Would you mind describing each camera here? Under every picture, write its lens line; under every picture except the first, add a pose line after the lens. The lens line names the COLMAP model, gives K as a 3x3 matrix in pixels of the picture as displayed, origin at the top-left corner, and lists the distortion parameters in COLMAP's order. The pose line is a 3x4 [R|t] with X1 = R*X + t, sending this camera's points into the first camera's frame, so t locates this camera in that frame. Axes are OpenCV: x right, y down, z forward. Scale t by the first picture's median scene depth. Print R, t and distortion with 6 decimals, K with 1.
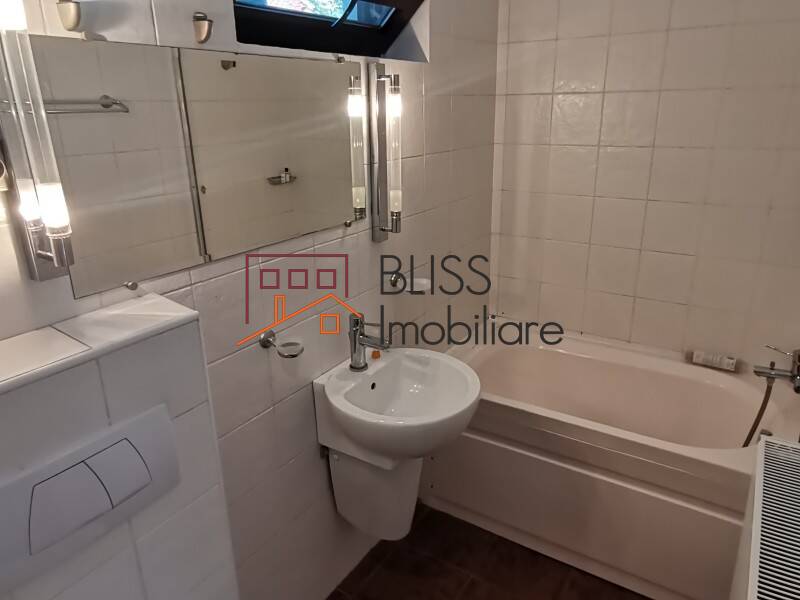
lens RADIAL K [[563.9, 0, 400.0], [0, 563.9, 300.0], [0, 0, 1]] dist [-0.000460, -0.001410]
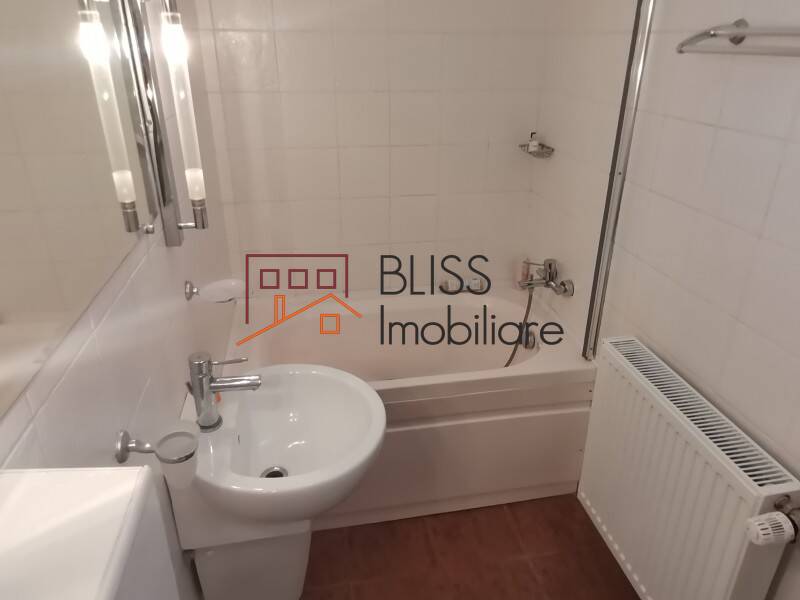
lens RADIAL K [[554.8, 0, 400.0], [0, 554.8, 300.0], [0, 0, 1]] dist [0.026883, -0.002266]
pose [[0.733643, -0.273390, 0.622114, -0.290868], [0.210468, 0.961899, 0.174510, -0.104081], [-0.646120, 0.002907, 0.763230, 0.299139]]
